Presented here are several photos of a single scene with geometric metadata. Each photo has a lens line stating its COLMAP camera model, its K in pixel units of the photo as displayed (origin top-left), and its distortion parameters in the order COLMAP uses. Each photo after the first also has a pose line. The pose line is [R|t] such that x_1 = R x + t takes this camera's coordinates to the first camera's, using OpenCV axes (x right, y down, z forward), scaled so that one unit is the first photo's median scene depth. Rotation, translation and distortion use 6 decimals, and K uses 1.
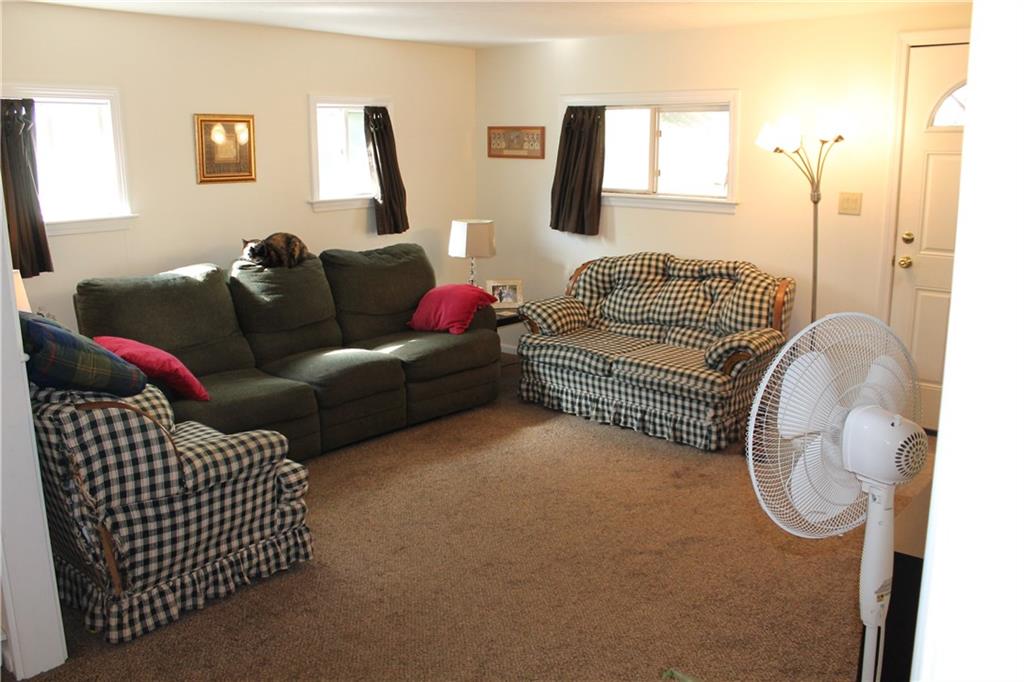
lens RADIAL K [[864.9, 0, 516.0], [0, 864.9, 342.1], [0, 0, 1]] dist [-0.151452, 0.135439]
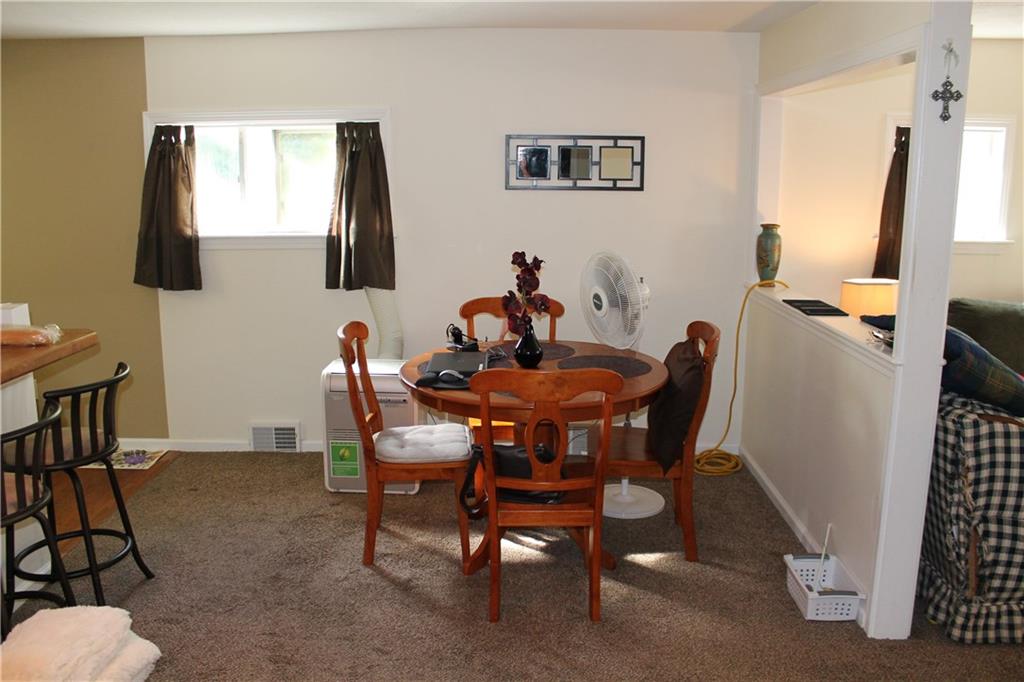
lens RADIAL K [[864.9, 0, 517.4], [0, 864.9, 334.8], [0, 0, 1]] dist [-0.151452, 0.135439]
pose [[0.634719, 0.158812, -0.756248, -0.050019], [-0.182041, 0.981840, 0.053399, 0.012369], [0.750995, 0.103775, 0.652103, -0.077722]]
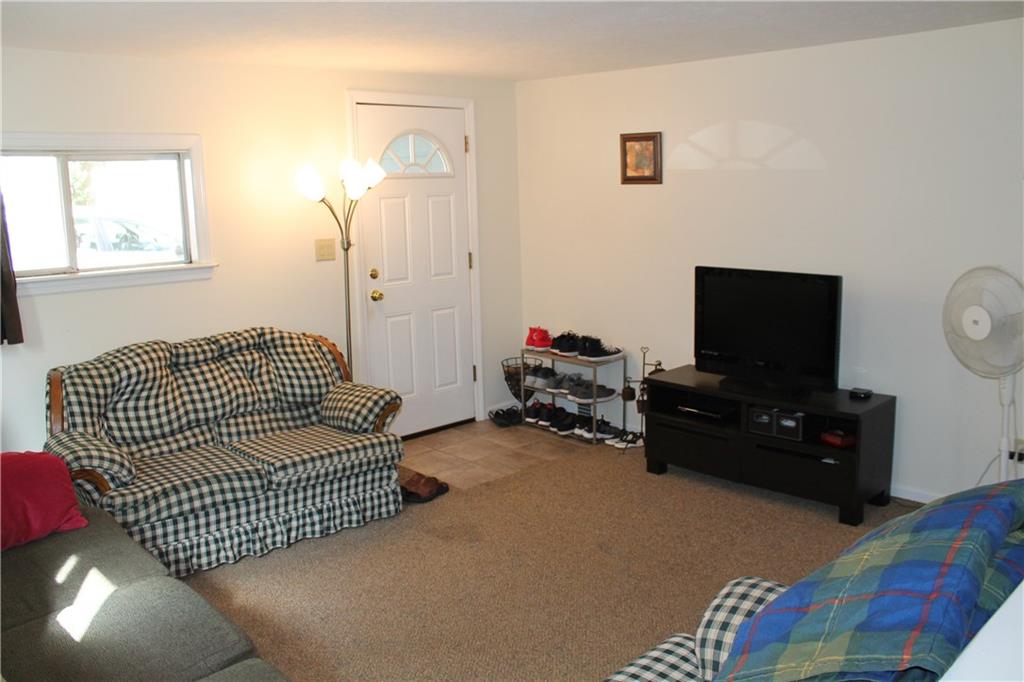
lens RADIAL K [[864.9, 0, 513.5], [0, 864.9, 338.4], [0, 0, 1]] dist [-0.151452, 0.135439]
pose [[0.113037, -0.170799, 0.978800, -0.605019], [0.247881, 0.958813, 0.138685, -0.146661], [-0.962173, 0.226949, 0.150719, 0.640690]]
